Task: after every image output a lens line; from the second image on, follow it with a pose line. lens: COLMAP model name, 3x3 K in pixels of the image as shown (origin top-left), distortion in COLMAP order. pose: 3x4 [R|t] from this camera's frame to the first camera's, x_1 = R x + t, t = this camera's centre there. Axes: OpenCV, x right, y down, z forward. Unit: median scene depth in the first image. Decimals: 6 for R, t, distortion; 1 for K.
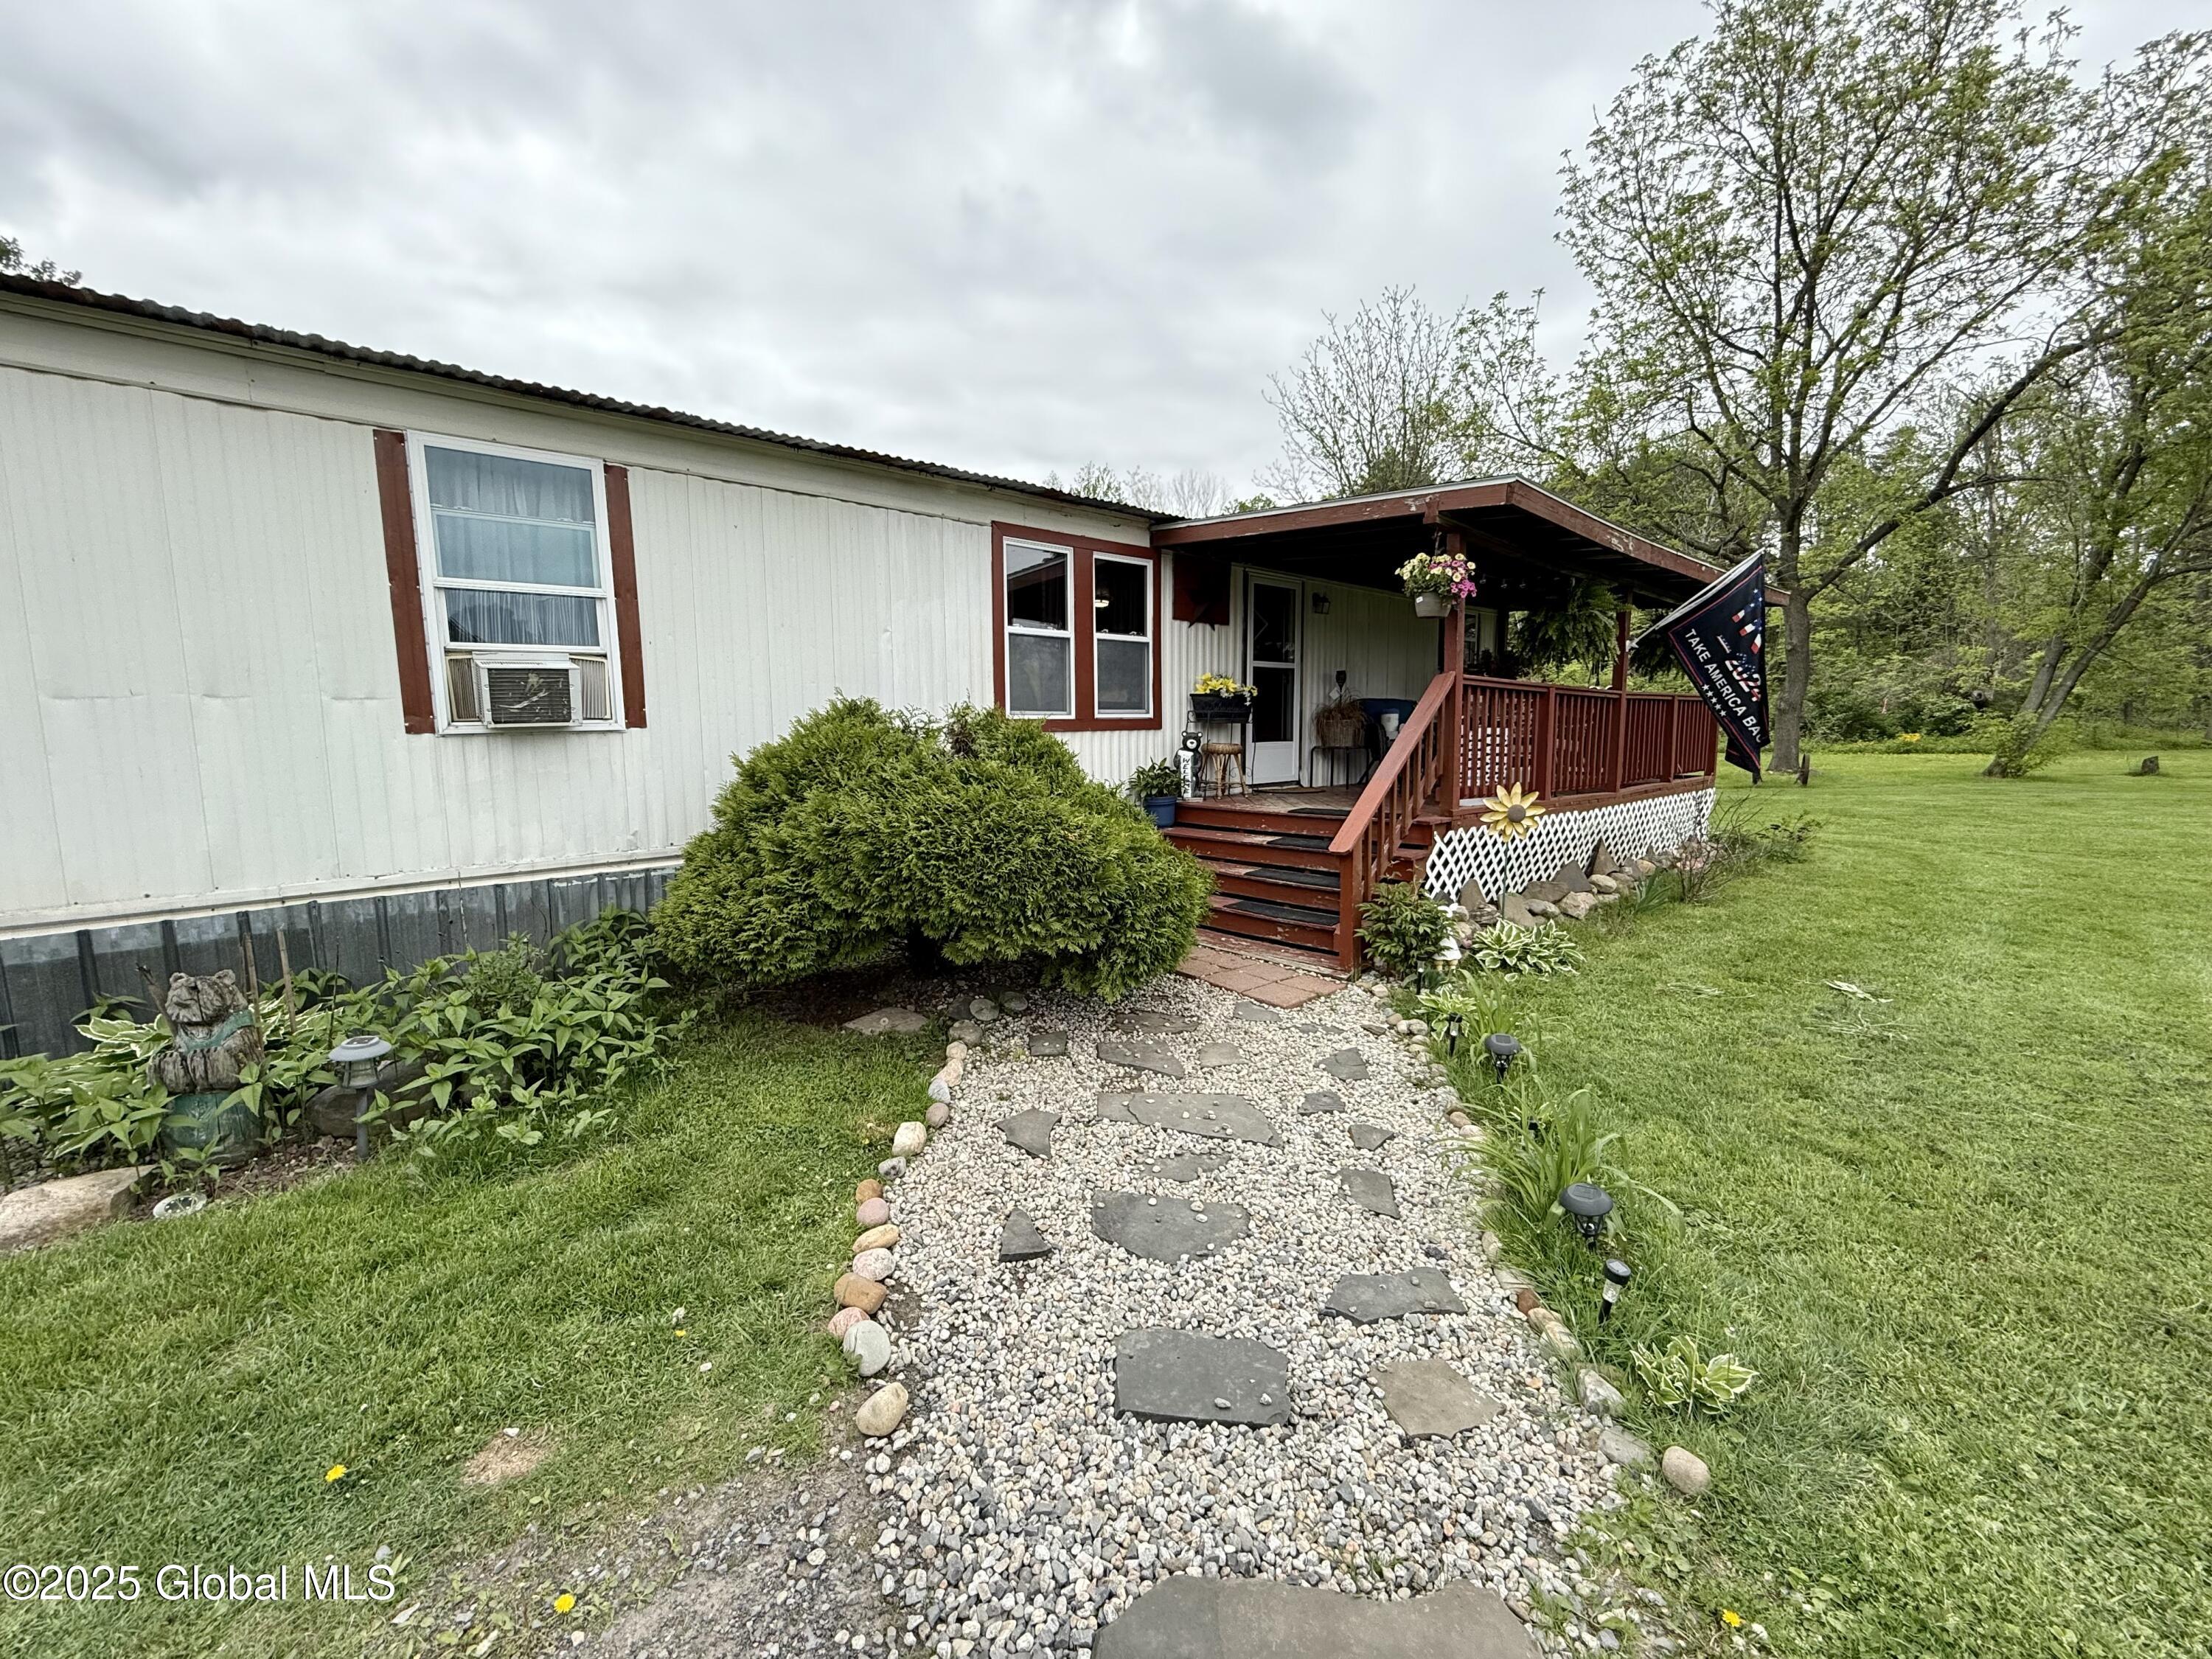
lens RADIAL K [[894.3, 0, 1108.4], [0, 894.3, 821.8], [0, 0, 1]] dist [0.001204, -0.000005]
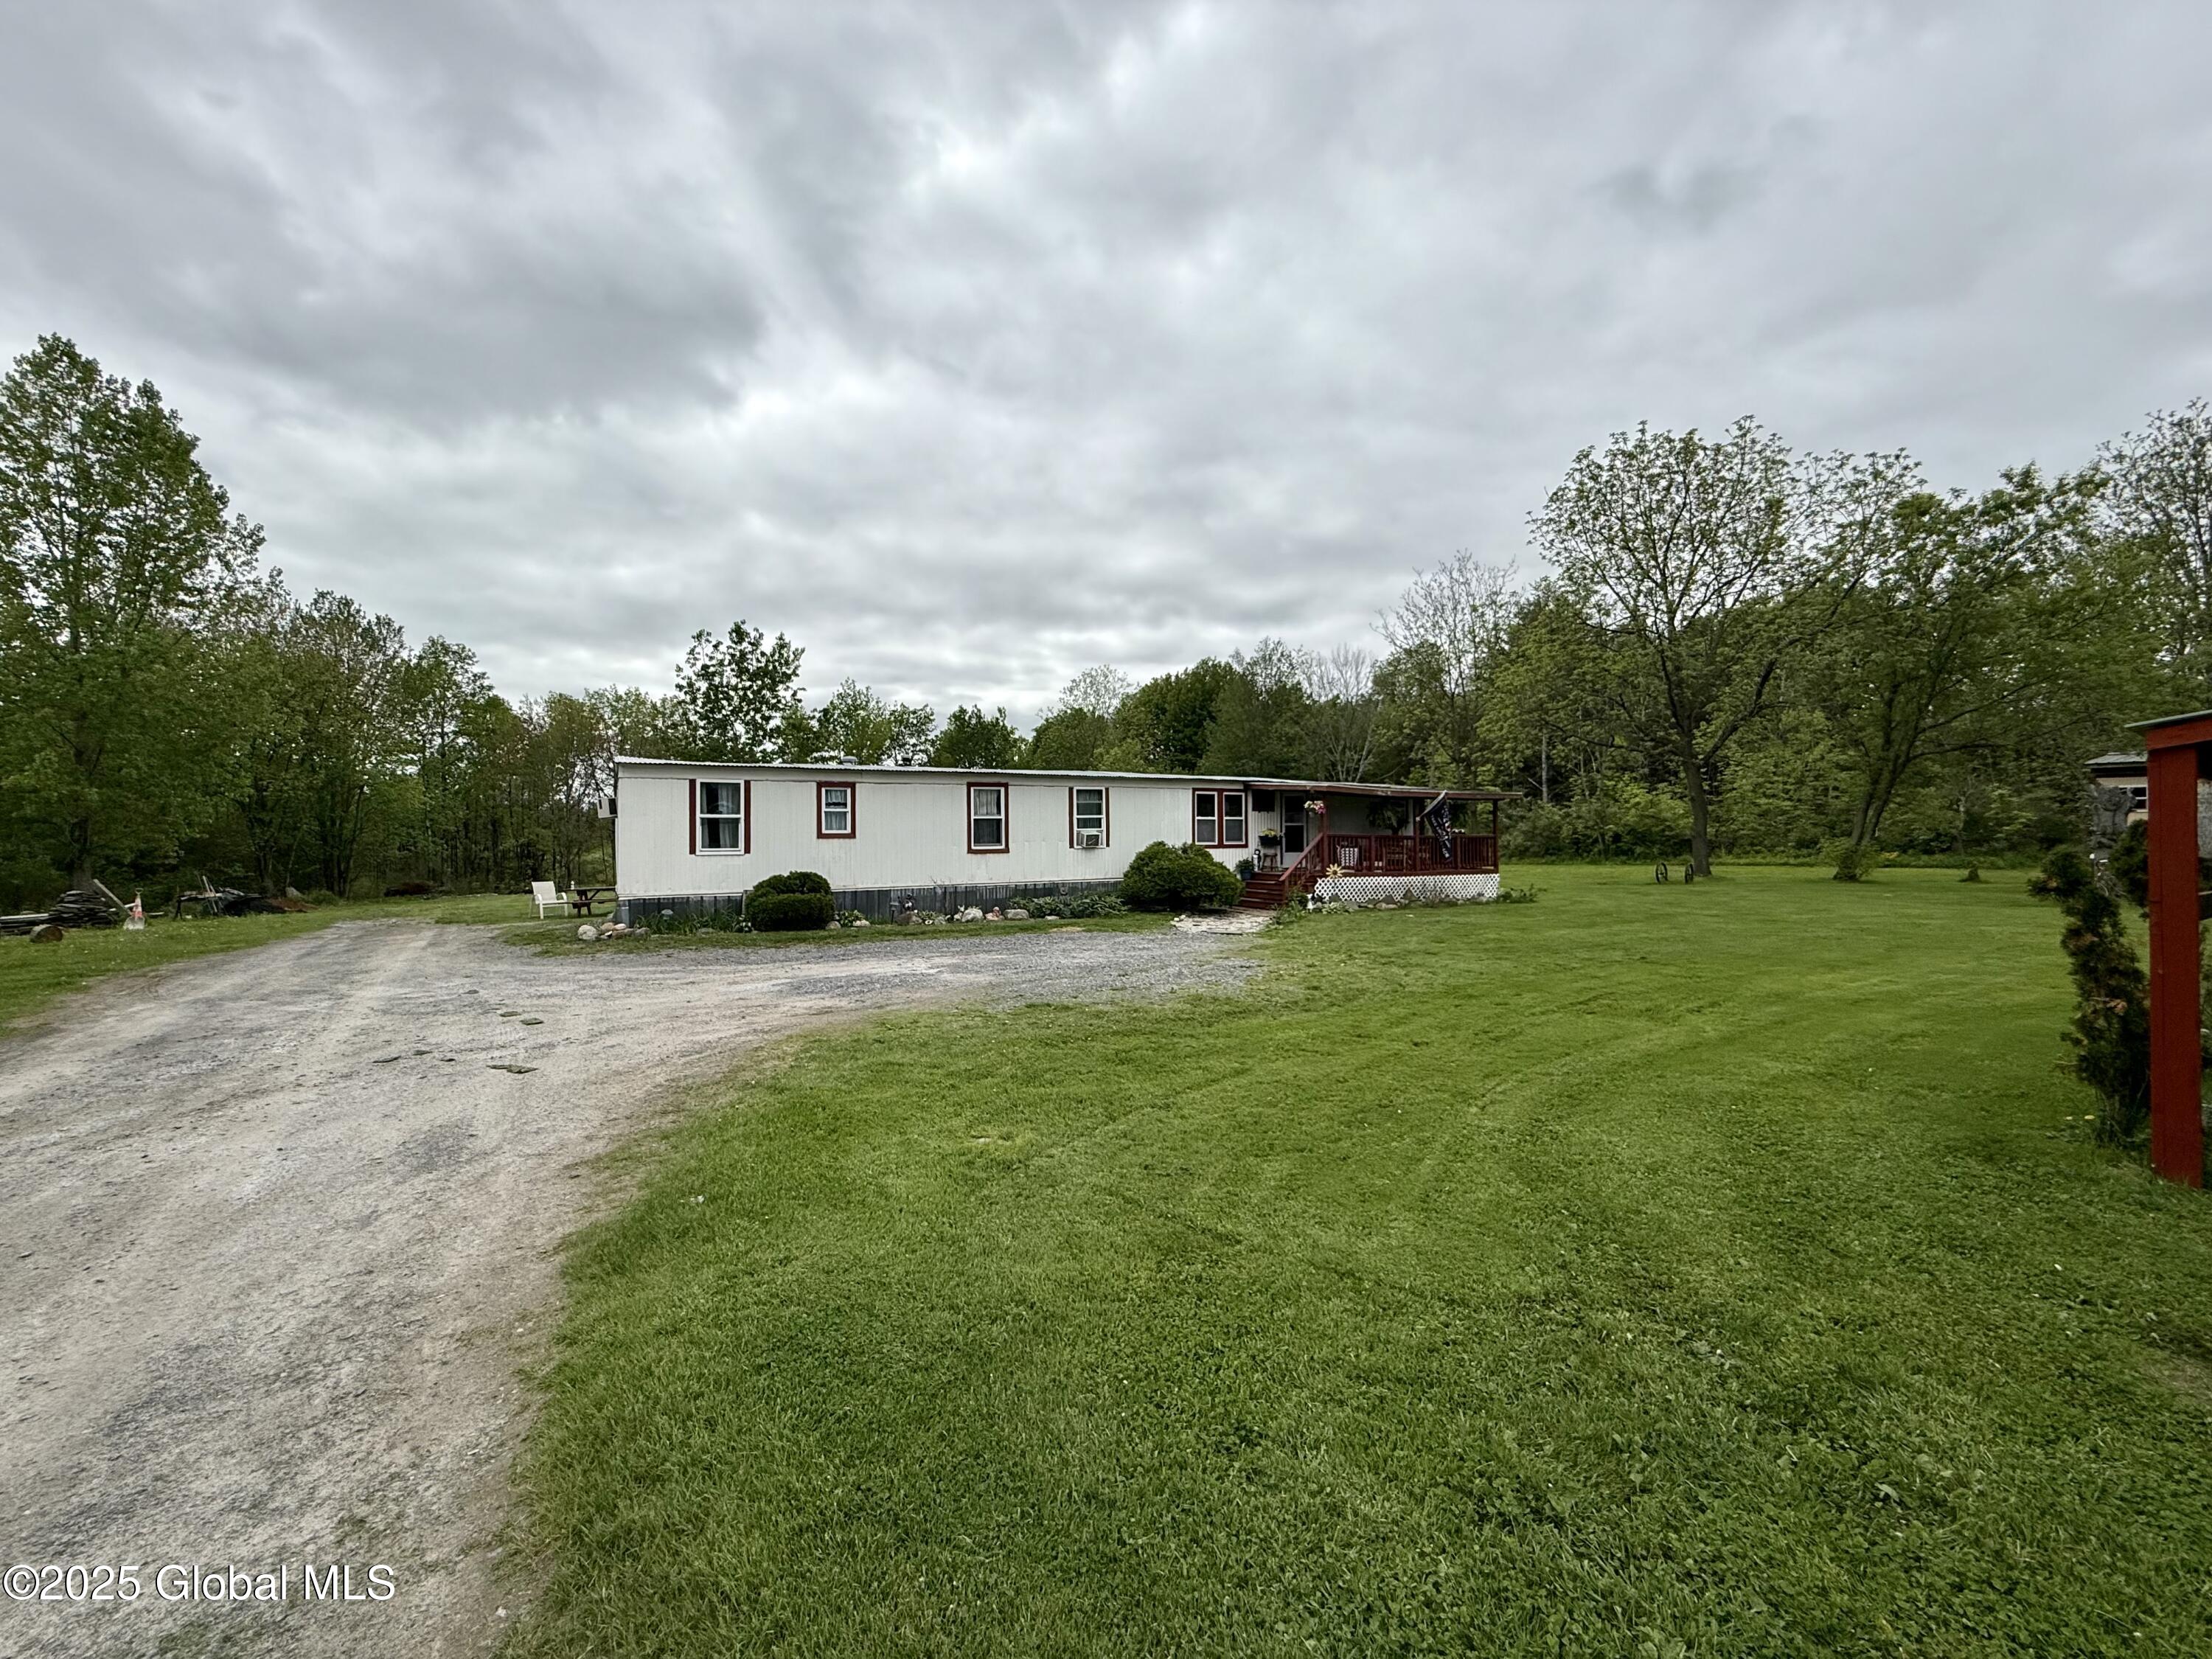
lens RADIAL K [[871.1, 0, 1083.0], [0, 871.1, 822.3], [0, 0, 1]] dist [0.002340, 0.000056]
pose [[0.969003, 0.001137, -0.247048, 0.275917], [-0.032045, 0.992120, -0.121122, 0.206370], [0.244963, 0.125284, 0.961404, -2.196008]]
